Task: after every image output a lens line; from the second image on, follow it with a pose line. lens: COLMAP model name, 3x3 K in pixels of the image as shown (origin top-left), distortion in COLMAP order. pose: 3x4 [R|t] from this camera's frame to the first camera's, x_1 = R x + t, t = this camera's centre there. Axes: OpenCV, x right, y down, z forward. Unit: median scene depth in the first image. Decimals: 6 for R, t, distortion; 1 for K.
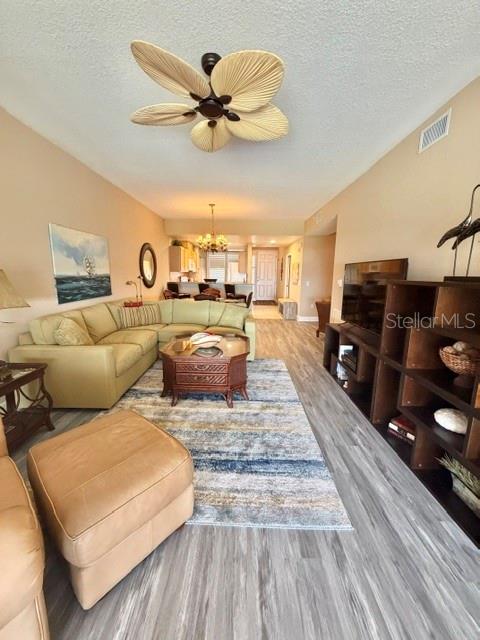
lens RADIAL K [[264.2, 0, 241.3], [0, 264.2, 319.3], [0, 0, 1]] dist [0.000421, -0.000211]
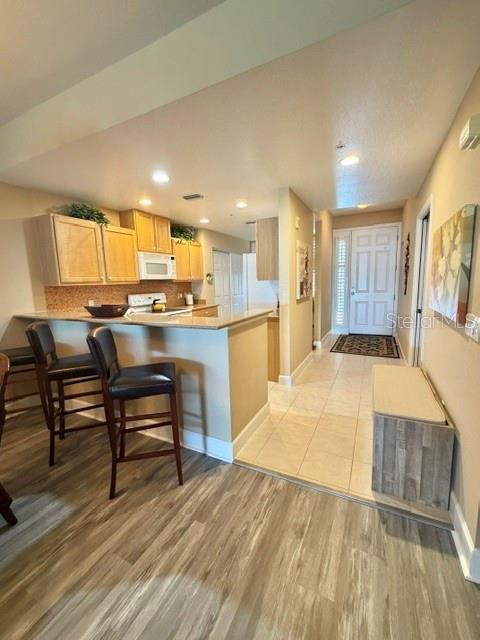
lens RADIAL K [[264.2, 0, 241.3], [0, 264.2, 319.3], [0, 0, 1]] dist [0.000421, -0.000211]
pose [[0.887891, 0.019118, -0.459656, 0.126681], [-0.031934, 0.999287, -0.020123, -0.102724], [0.458943, 0.032546, 0.887869, 0.602759]]
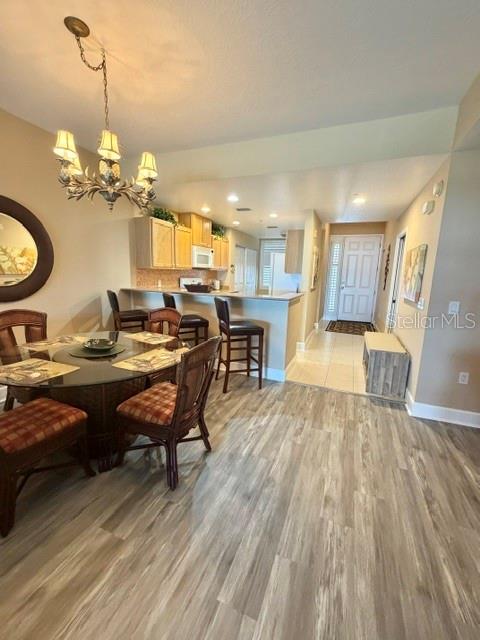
lens RADIAL K [[264.2, 0, 241.3], [0, 264.2, 319.3], [0, 0, 1]] dist [0.000421, -0.000211]
pose [[0.921060, 0.076071, -0.381918, 0.103596], [-0.078221, 0.996887, 0.009918, -0.077820], [0.381484, 0.020739, 0.924143, 0.454540]]
